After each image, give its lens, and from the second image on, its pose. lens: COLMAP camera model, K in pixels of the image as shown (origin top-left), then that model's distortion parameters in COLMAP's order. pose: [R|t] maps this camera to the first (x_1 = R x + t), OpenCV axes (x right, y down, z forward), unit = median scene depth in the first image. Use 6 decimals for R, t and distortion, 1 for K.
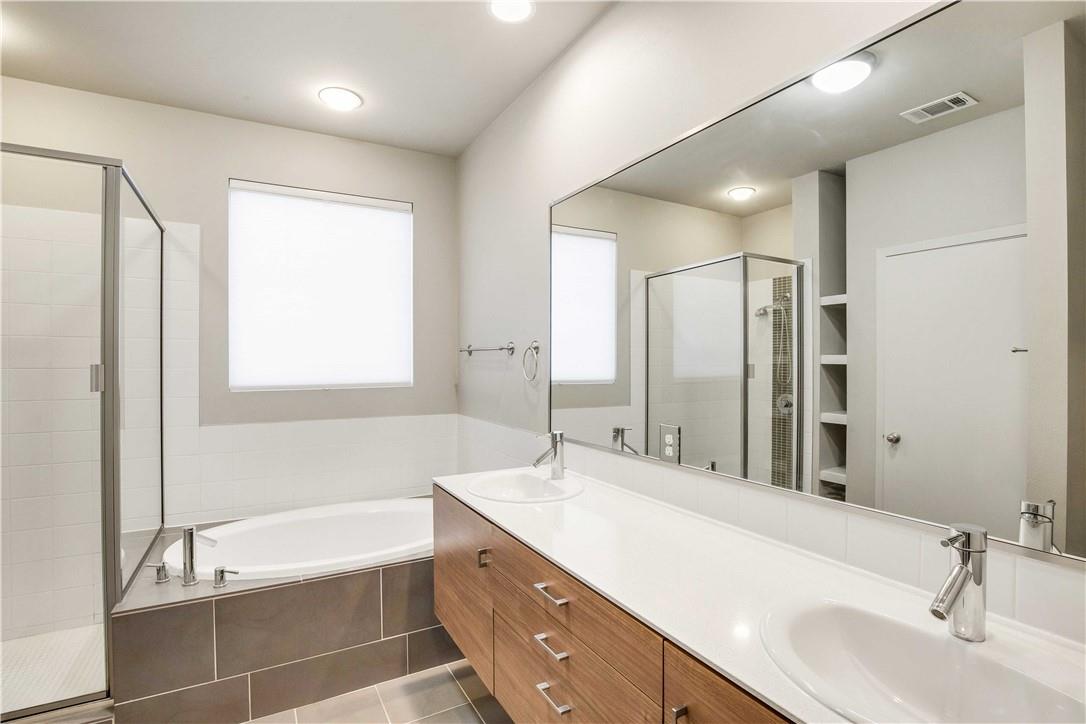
lens RADIAL K [[507.6, 0, 543.0], [0, 507.6, 362.0], [0, 0, 1]] dist [-0.021438, 0.000216]
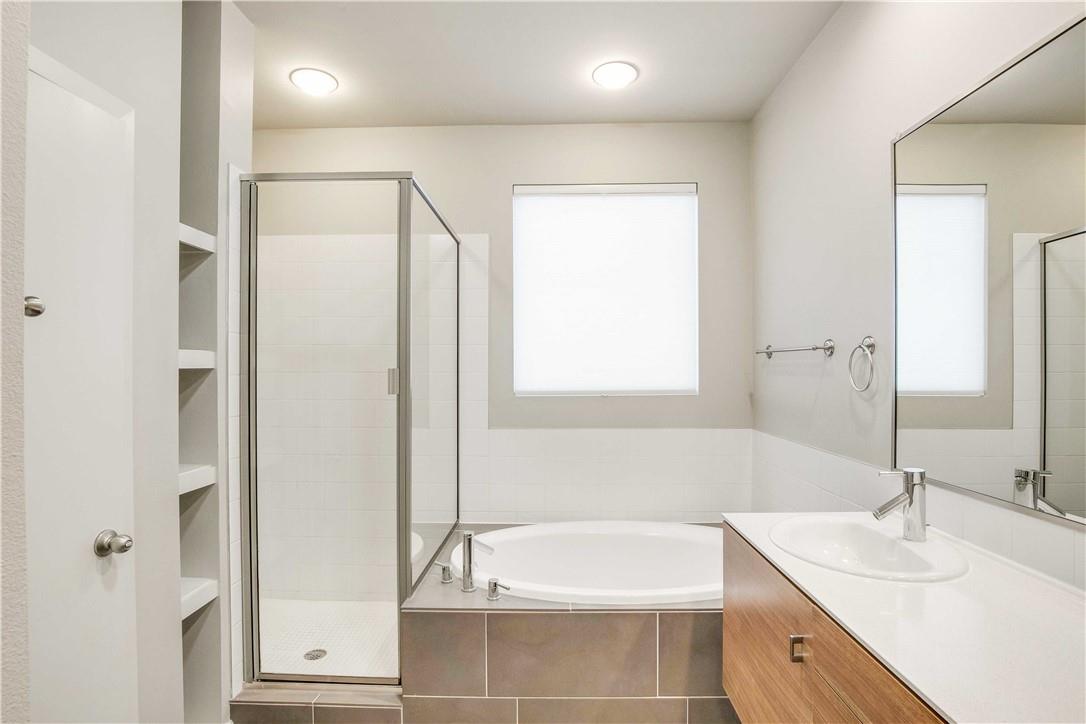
lens RADIAL K [[524.2, 0, 545.3], [0, 524.2, 370.1], [0, 0, 1]] dist [-0.022932, 0.000065]
pose [[0.858940, 0.000558, -0.512075, -0.038600], [0.001434, 0.999993, 0.003495, 0.004186], [0.512074, -0.003736, 0.858933, 0.162012]]
